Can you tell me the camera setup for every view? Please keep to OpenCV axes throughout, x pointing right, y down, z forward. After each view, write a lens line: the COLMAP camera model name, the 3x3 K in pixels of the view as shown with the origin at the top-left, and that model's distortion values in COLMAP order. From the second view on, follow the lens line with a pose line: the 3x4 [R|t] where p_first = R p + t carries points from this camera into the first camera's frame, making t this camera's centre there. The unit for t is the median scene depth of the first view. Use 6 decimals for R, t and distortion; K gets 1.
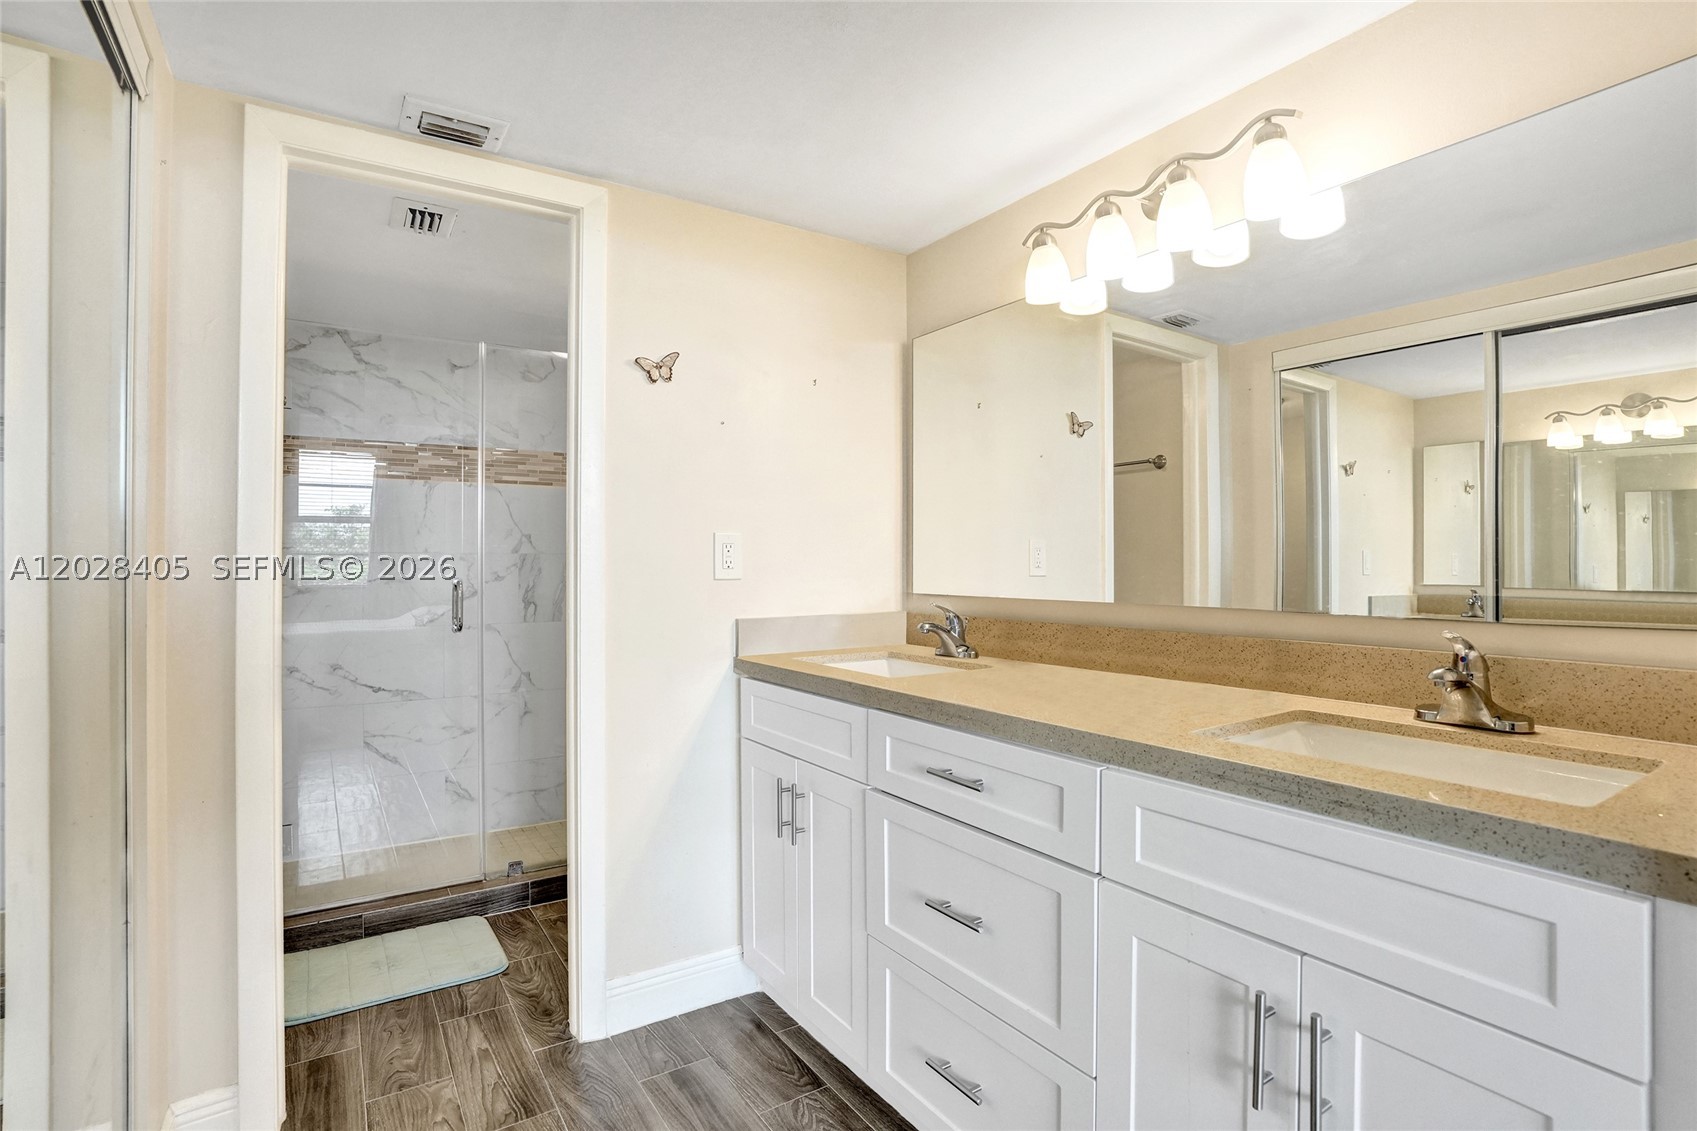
lens RADIAL K [[823.9, 0, 843.5], [0, 823.9, 567.3], [0, 0, 1]] dist [0.002397, 0.001686]
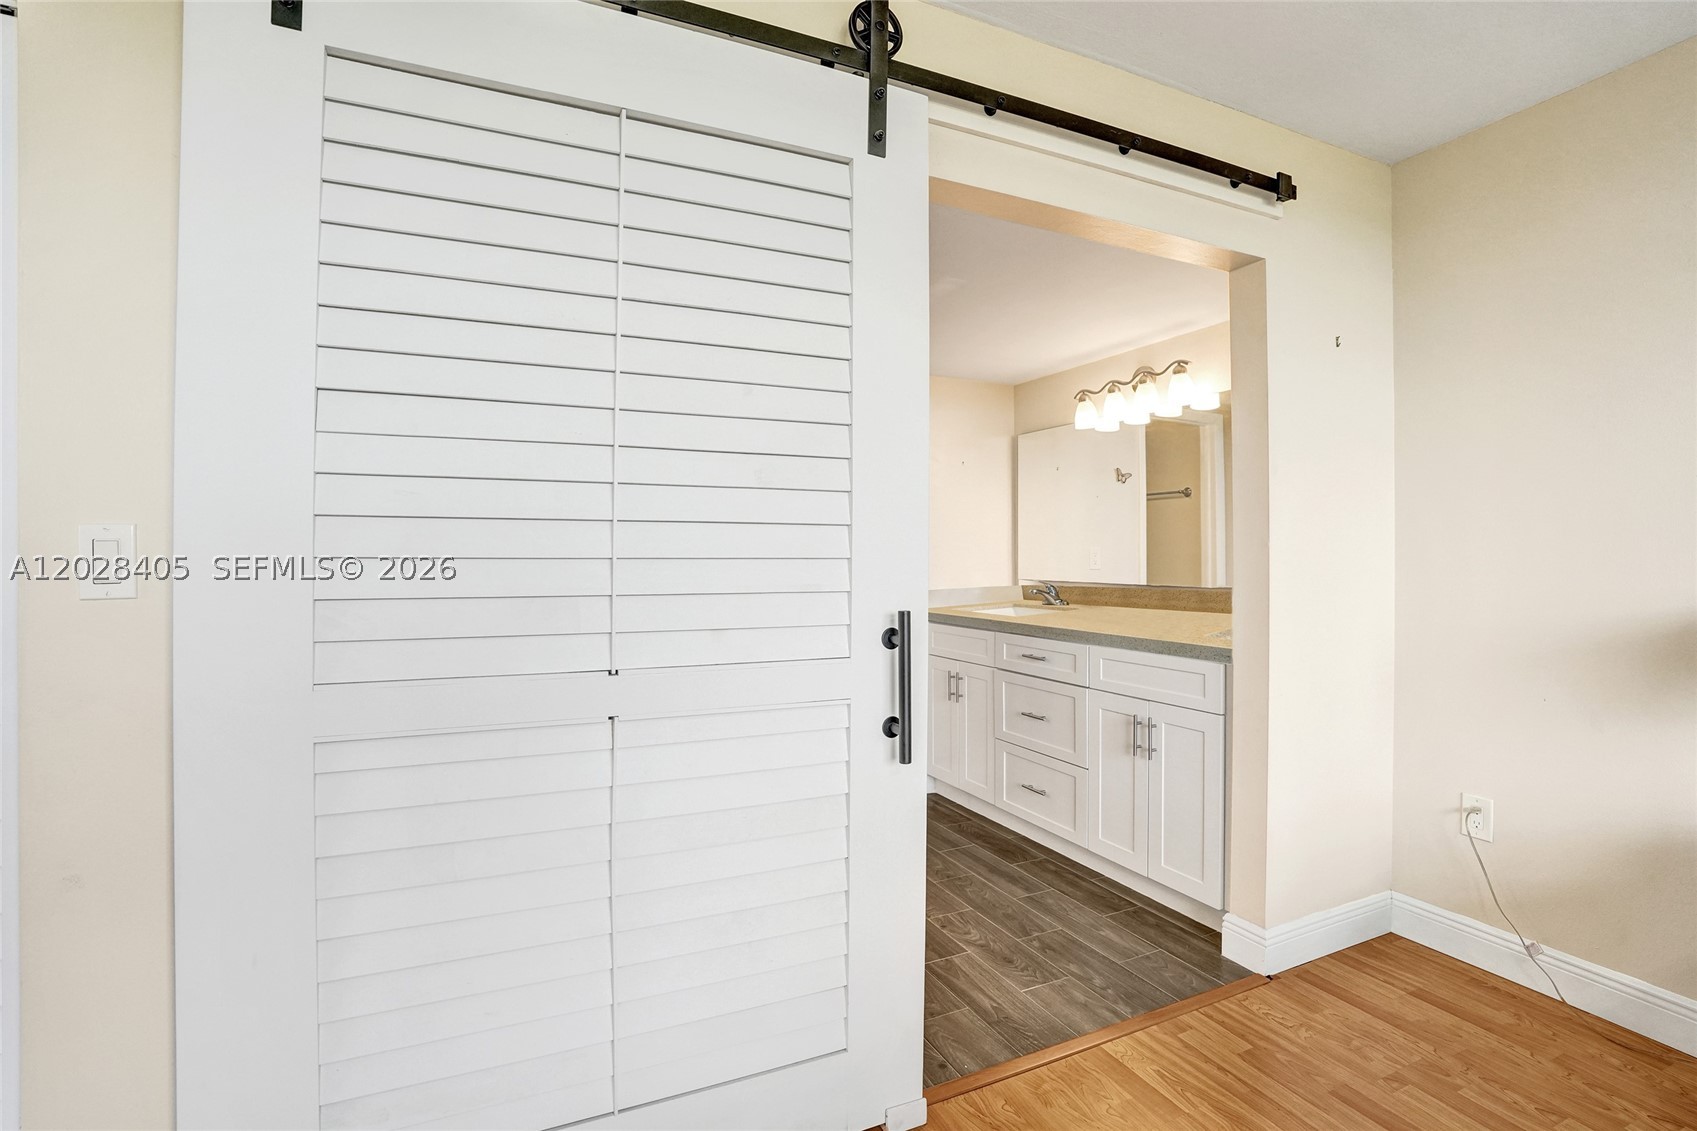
lens RADIAL K [[823.9, 0, 858.9], [0, 823.9, 562.2], [0, 0, 1]] dist [0.002397, 0.001686]
pose [[0.993230, -0.002632, -0.116138, -0.067121], [0.003407, 0.999973, 0.006473, -0.024561], [0.116118, -0.006825, 0.993212, -1.081111]]
